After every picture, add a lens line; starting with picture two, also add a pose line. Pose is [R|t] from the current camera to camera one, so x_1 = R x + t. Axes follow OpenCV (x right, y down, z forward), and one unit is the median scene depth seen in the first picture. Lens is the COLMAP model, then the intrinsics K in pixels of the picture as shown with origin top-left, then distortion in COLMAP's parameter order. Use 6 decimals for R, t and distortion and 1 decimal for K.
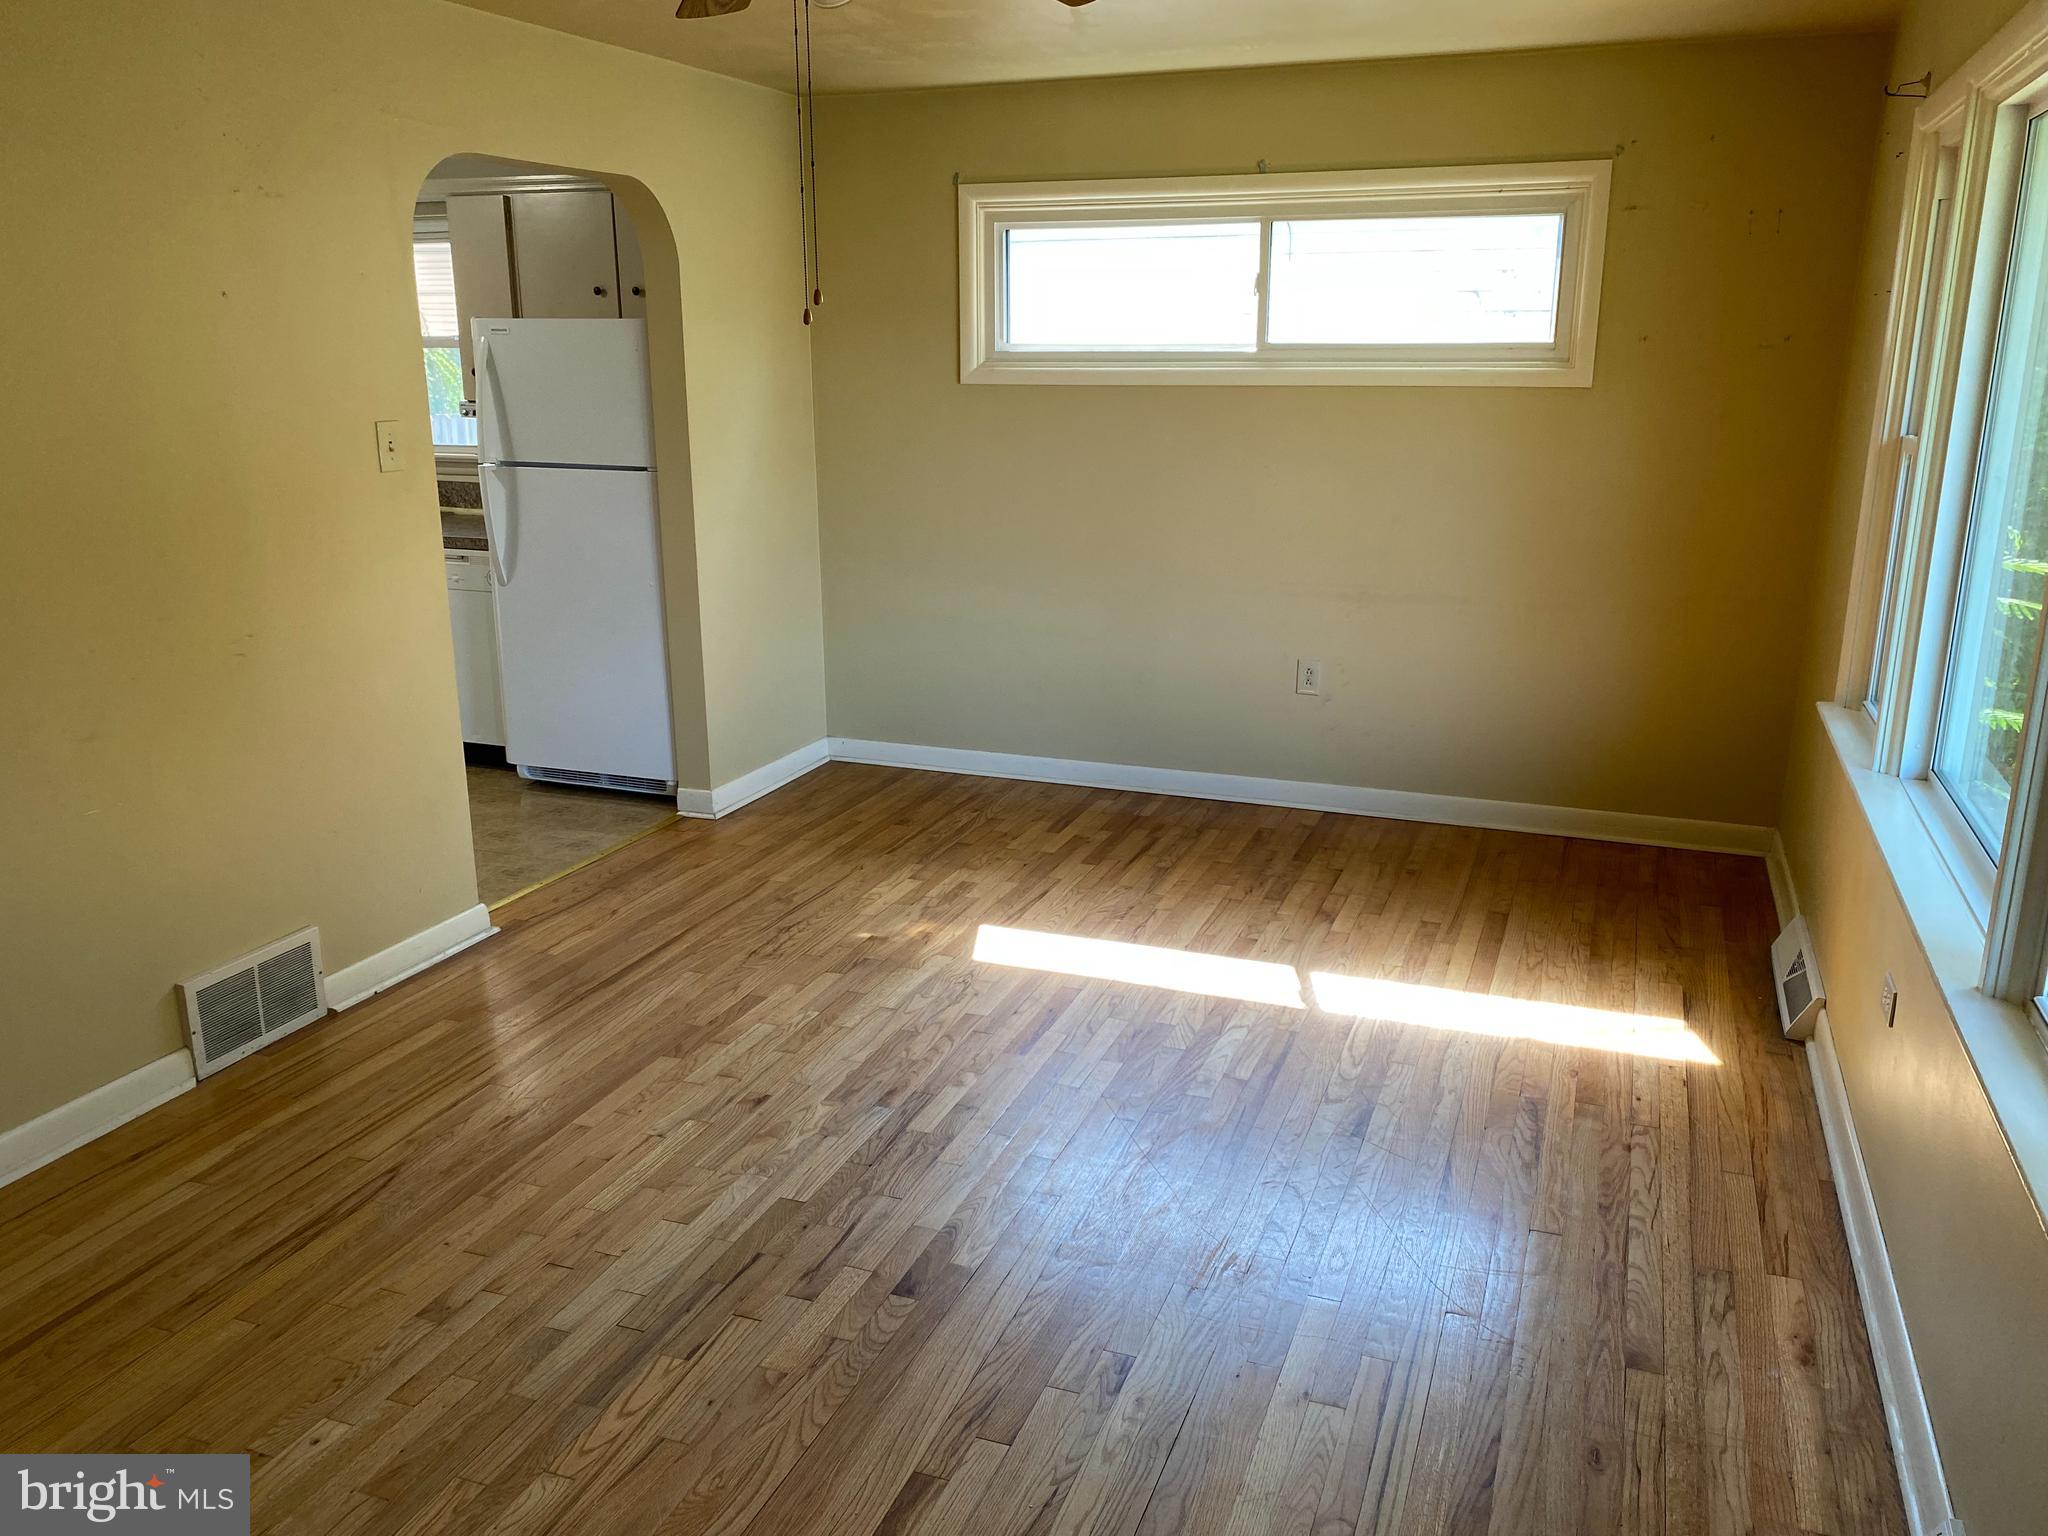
lens RADIAL K [[1569.8, 0, 1019.0], [0, 1569.8, 774.0], [0, 0, 1]] dist [0.054221, -0.058294]
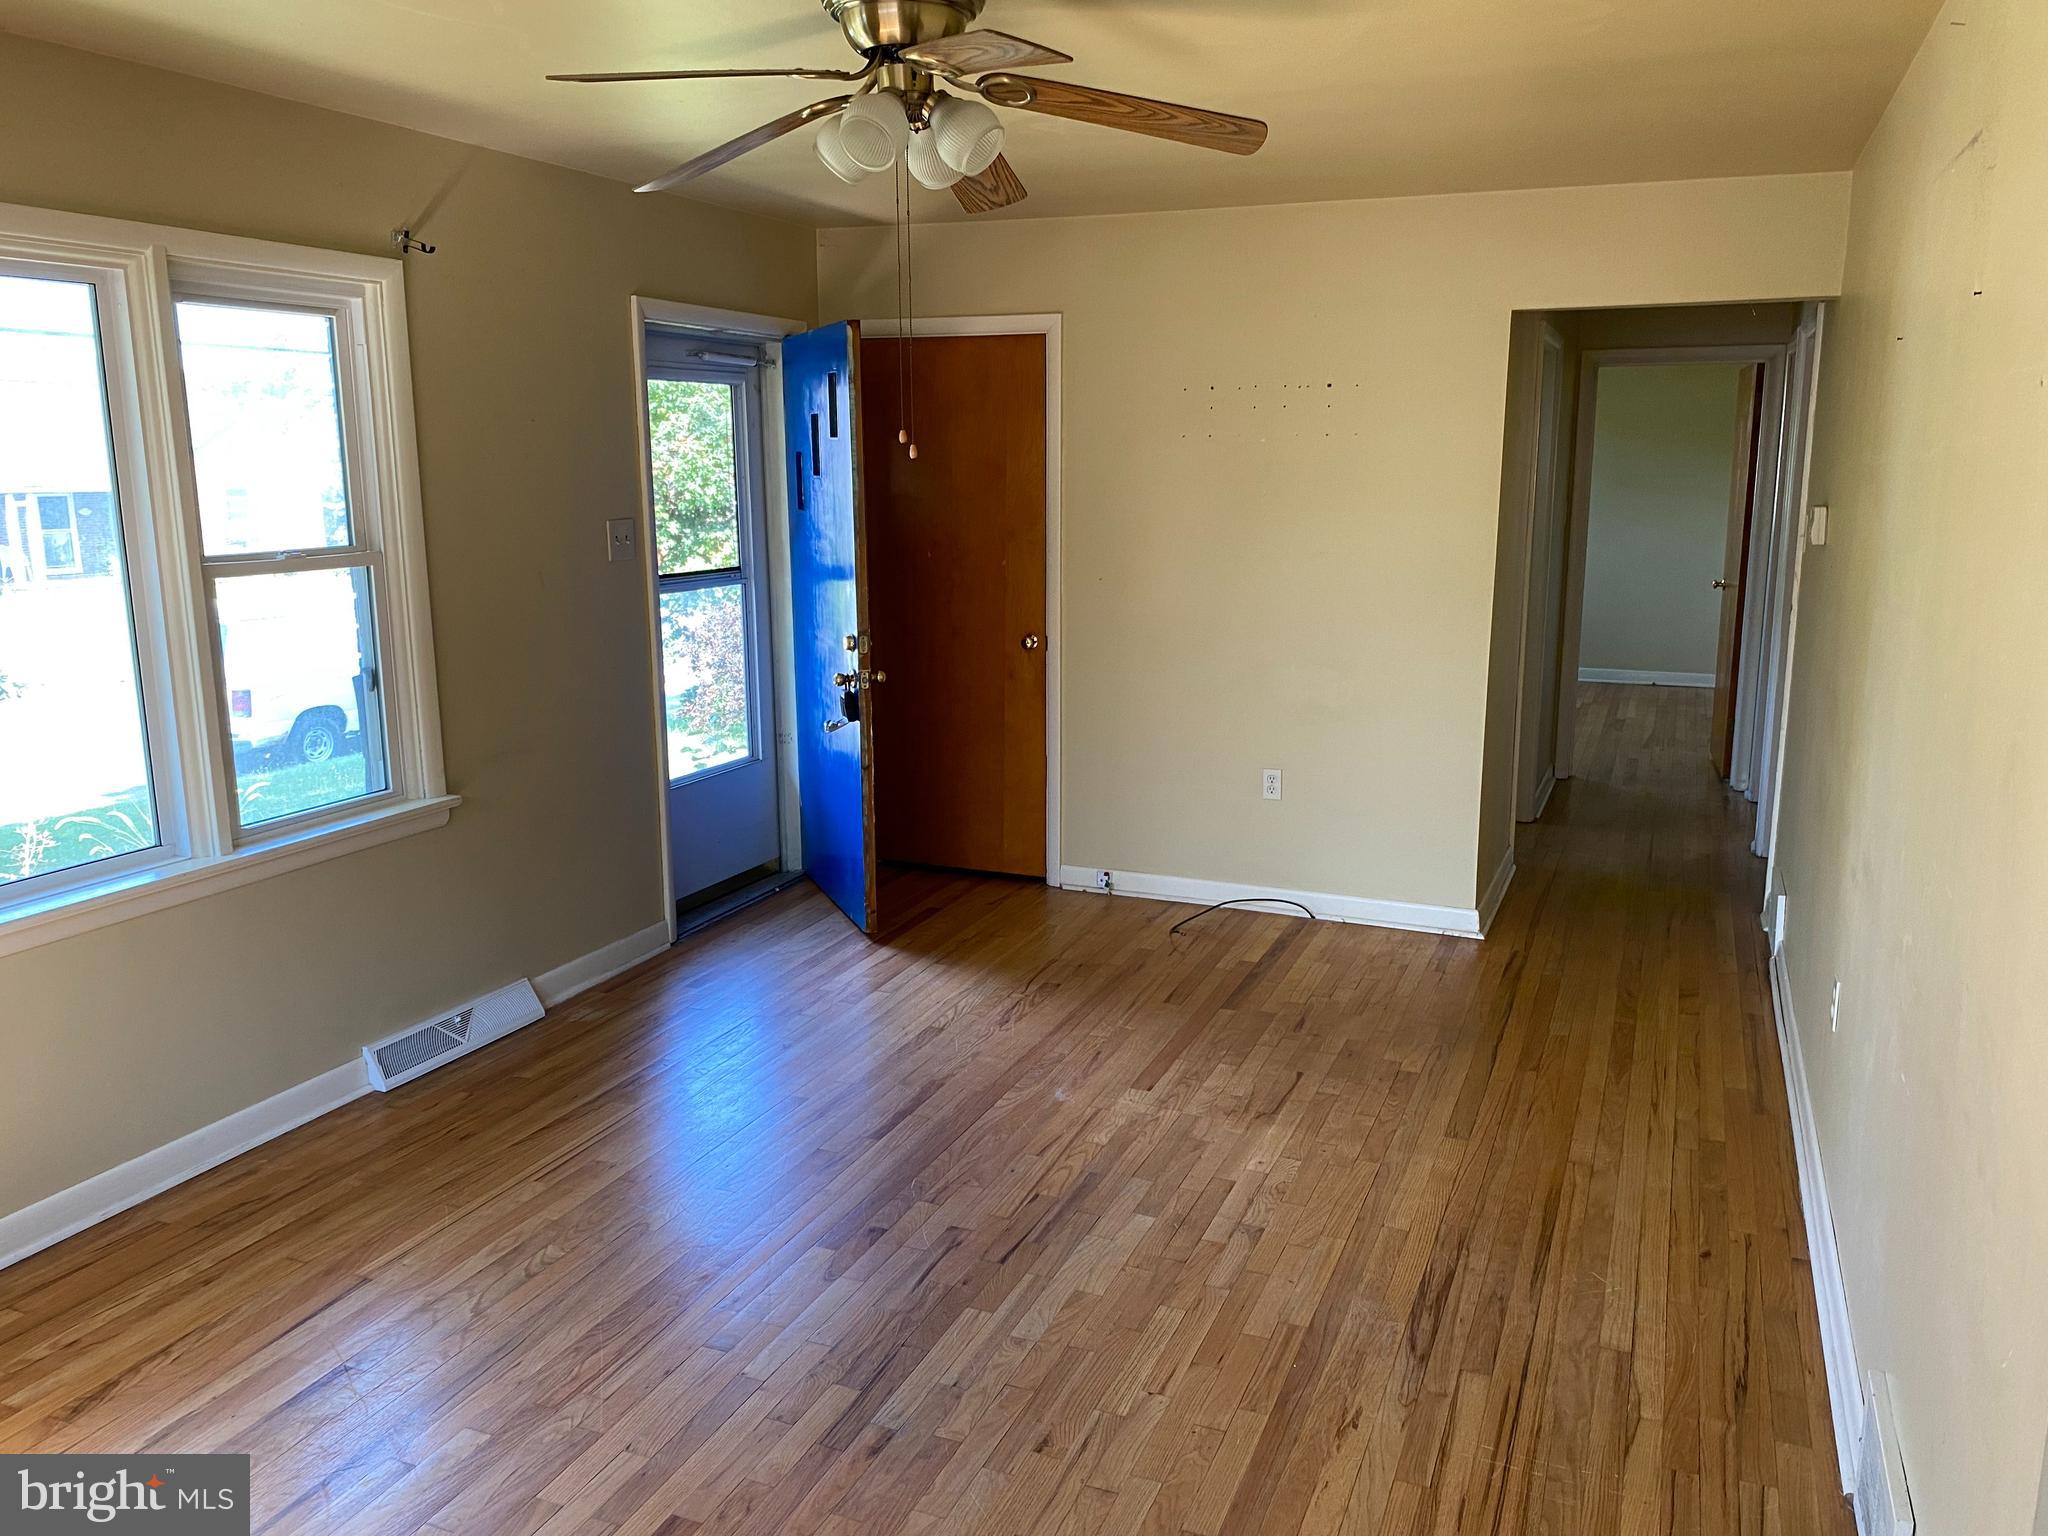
lens RADIAL K [[1569.8, 0, 1020.9], [0, 1569.8, 768.5], [0, 0, 1]] dist [0.054221, -0.058294]
pose [[-0.999649, 0.000780, 0.026481, -0.189274], [0.012665, 0.892009, 0.451841, -0.475089], [-0.023269, 0.452017, -0.891706, 1.680265]]
